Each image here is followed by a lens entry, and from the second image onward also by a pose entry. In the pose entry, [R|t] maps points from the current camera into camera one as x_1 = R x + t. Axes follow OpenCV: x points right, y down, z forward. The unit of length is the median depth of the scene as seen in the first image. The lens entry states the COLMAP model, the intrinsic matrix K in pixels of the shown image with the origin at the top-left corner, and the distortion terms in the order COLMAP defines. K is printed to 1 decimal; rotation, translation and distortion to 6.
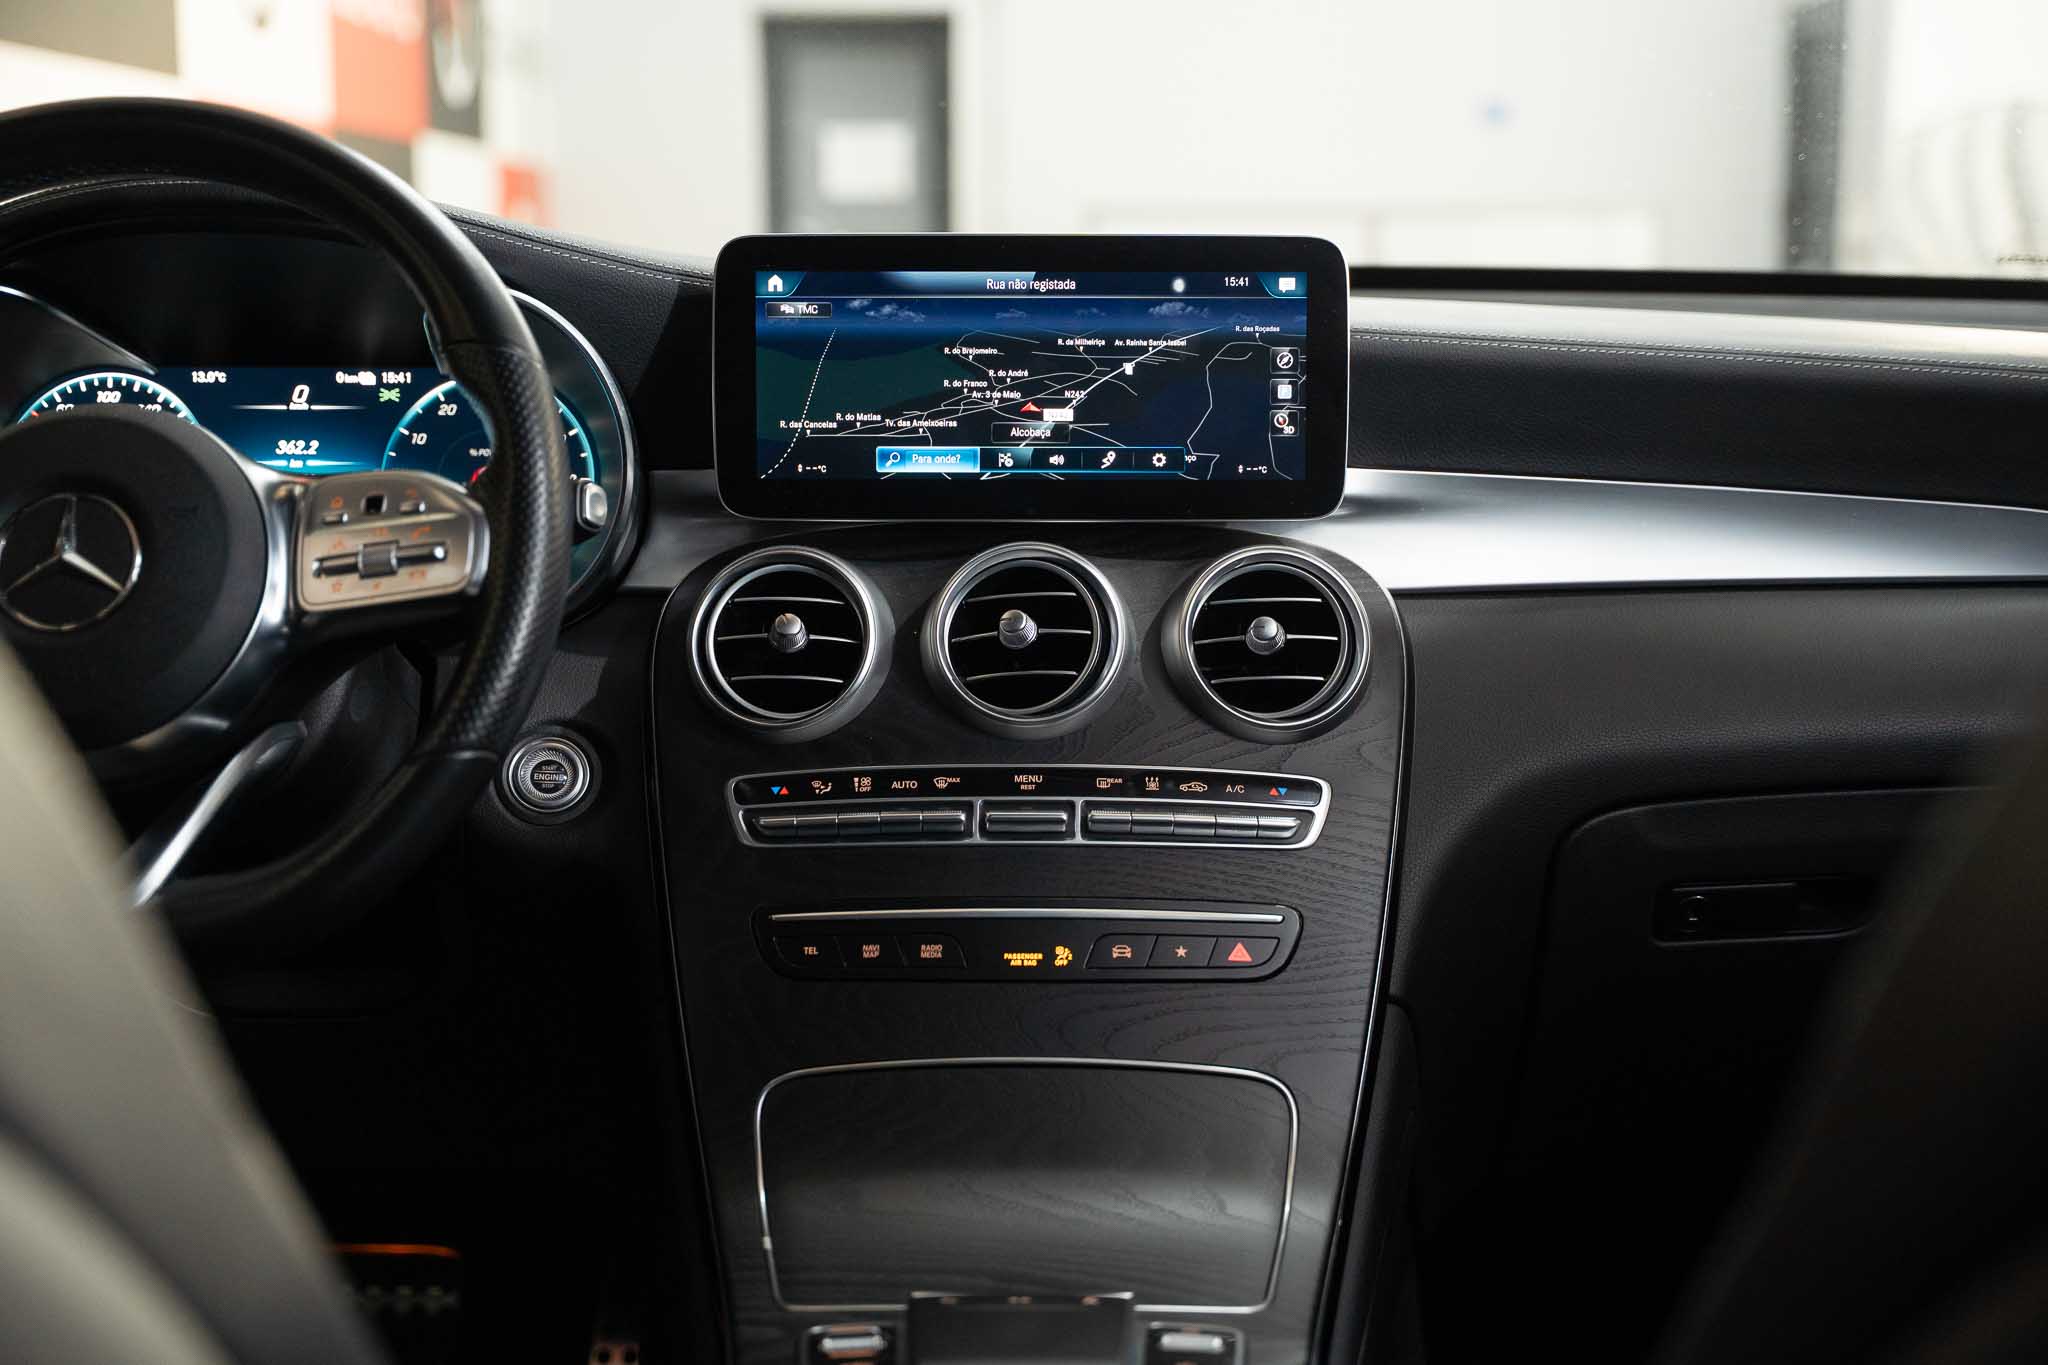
lens RADIAL K [[2664.6, 0, 1029.4], [0, 2664.6, 703.1], [0, 0, 1]] dist [-0.012401, 0.000000]
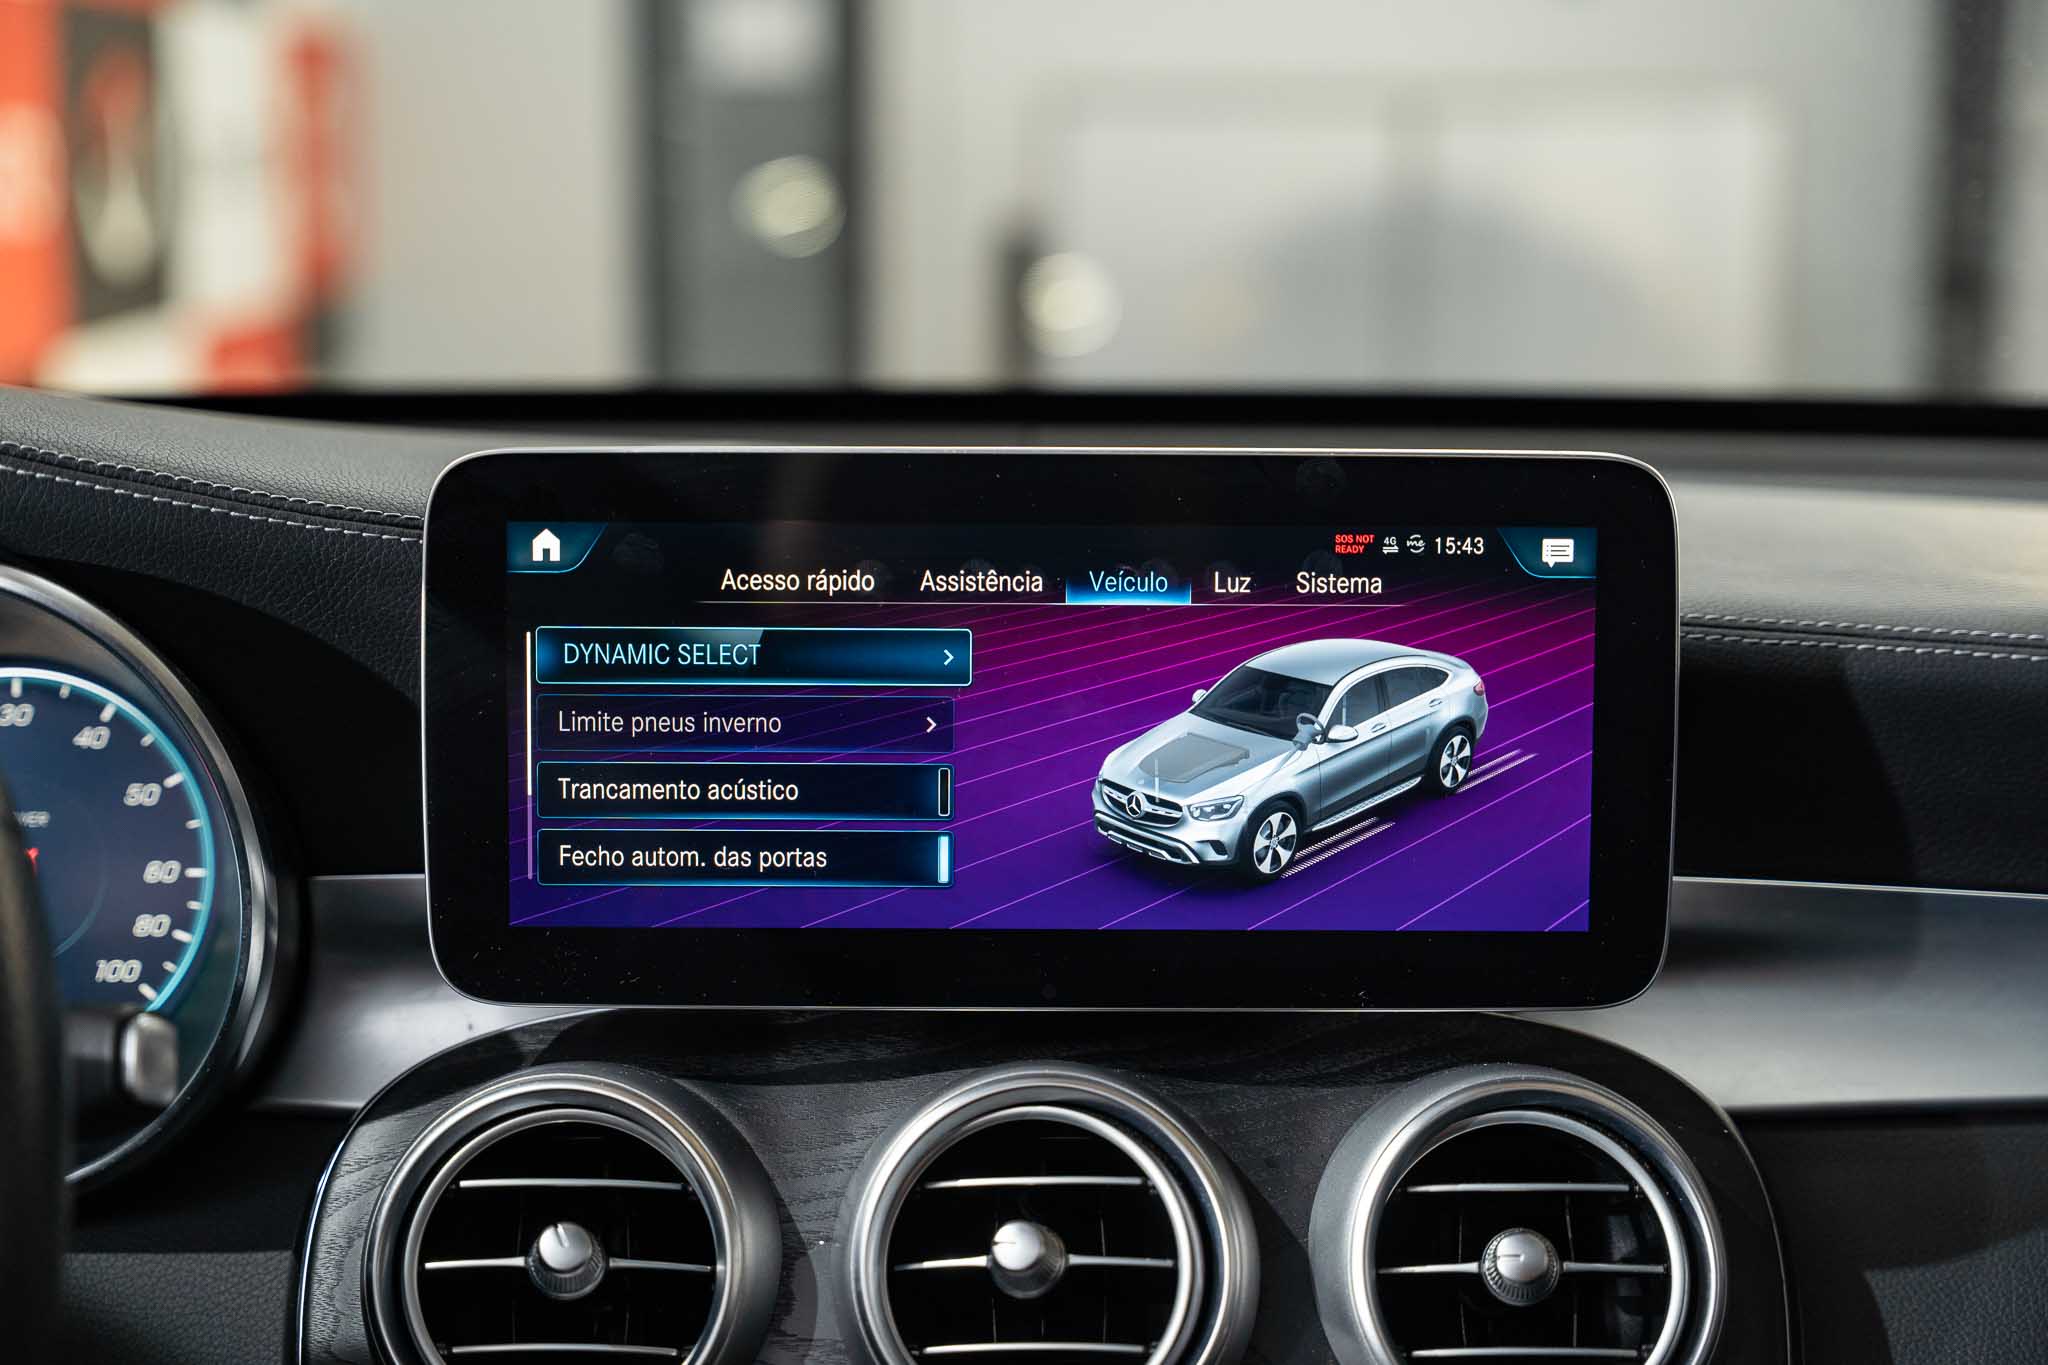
lens RADIAL K [[3302.5, 0, 1009.6], [0, 3302.5, 686.0], [0, 0, 1]] dist [0.006857, 0.000000]
pose [[0.999920, 0.003331, 0.012240, -0.015173], [-0.003372, 0.999989, 0.003304, -0.133576], [-0.012228, -0.003345, 0.999920, 0.373345]]
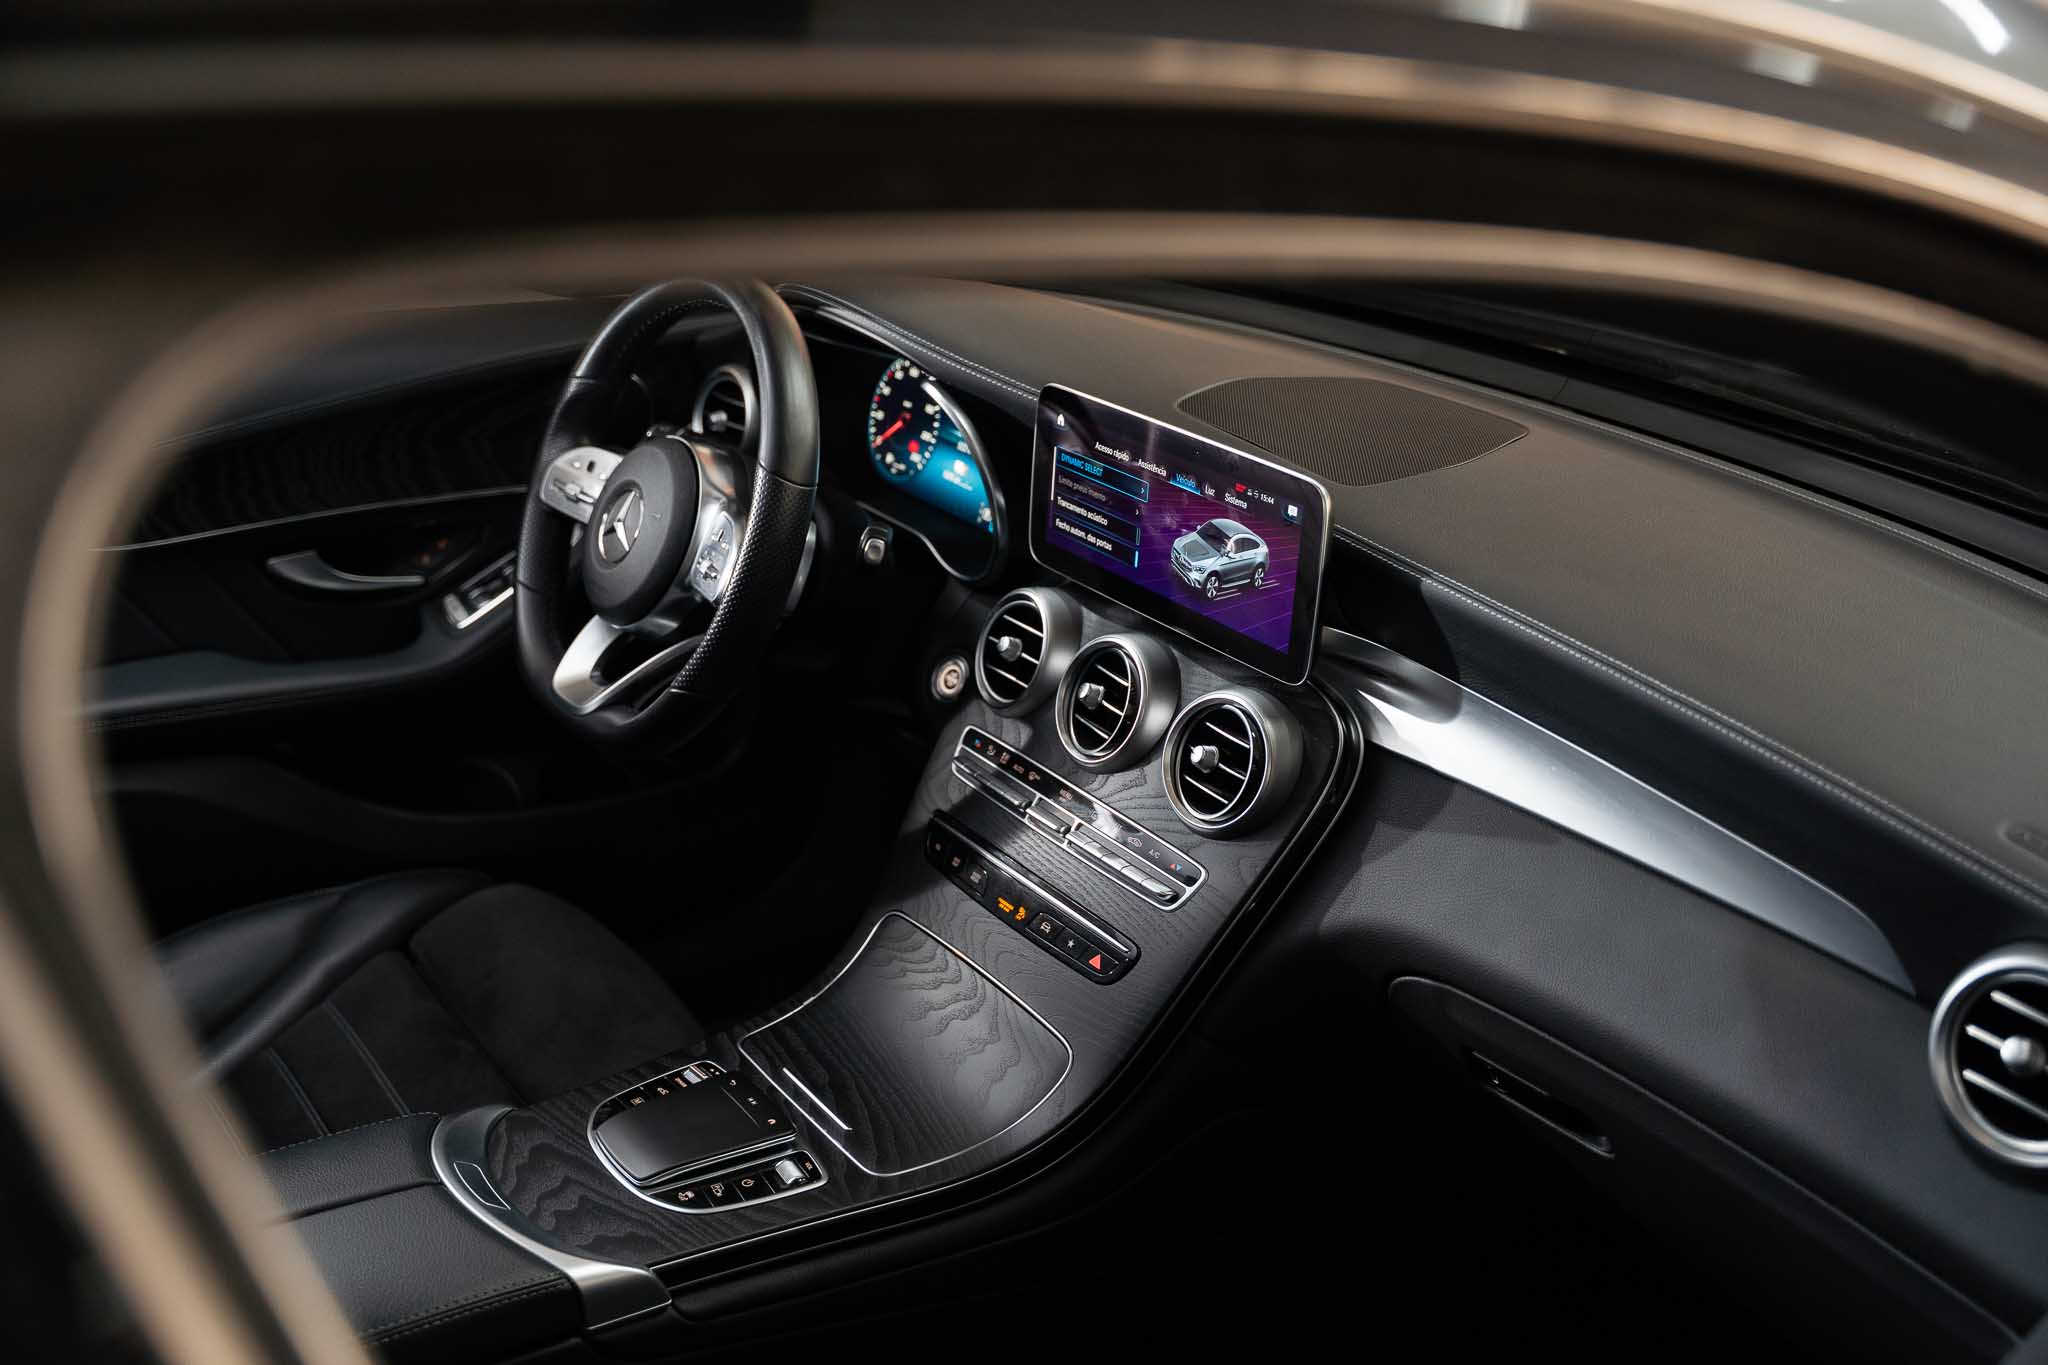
lens RADIAL K [[2037.5, 0, 1033.0], [0, 2037.5, 666.3], [0, 0, 1]] dist [-0.024706, 0.000000]
pose [[0.580700, 0.319521, -0.748795, 0.798209], [-0.127763, 0.944133, 0.303793, -0.373432], [0.804030, -0.080744, 0.589081, 0.302151]]
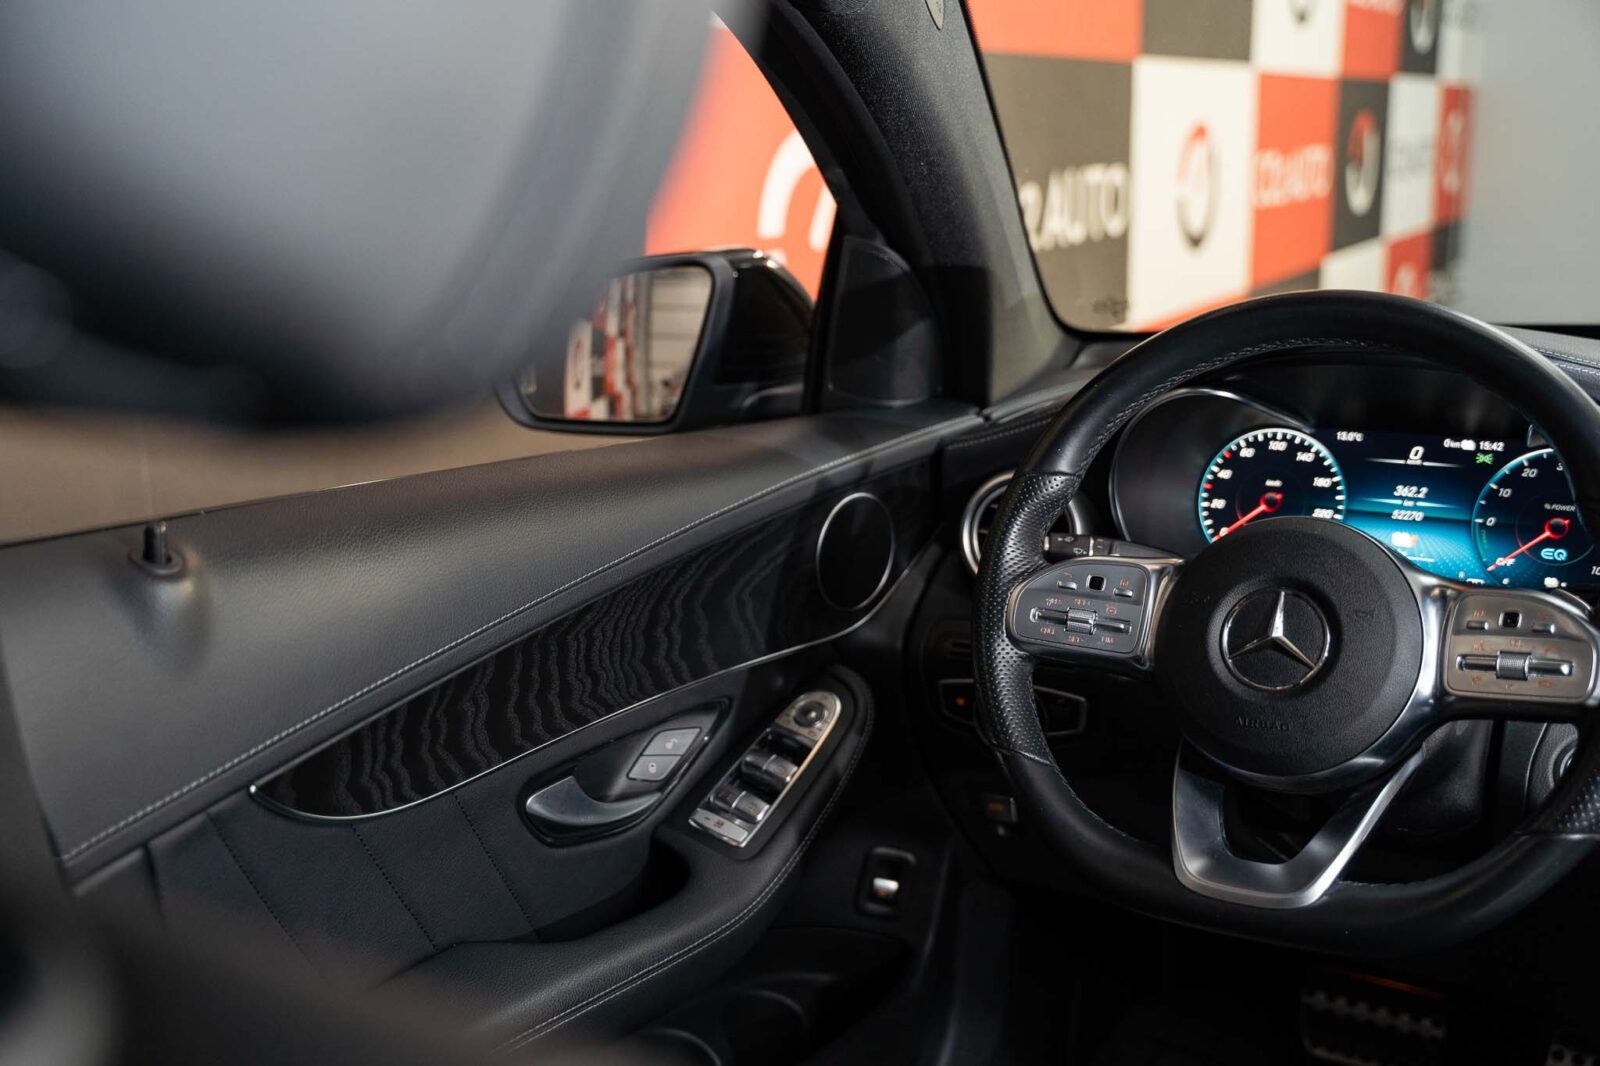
lens RADIAL K [[1584.4, 0, 793.8], [0, 1584.4, 547.1], [0, 0, 1]] dist [-0.003968, 0.000000]
pose [[0.847196, 0.100616, -0.521665, -0.121594], [-0.052181, 0.992914, 0.106763, -0.150969], [0.528711, -0.063228, 0.846444, 0.129769]]
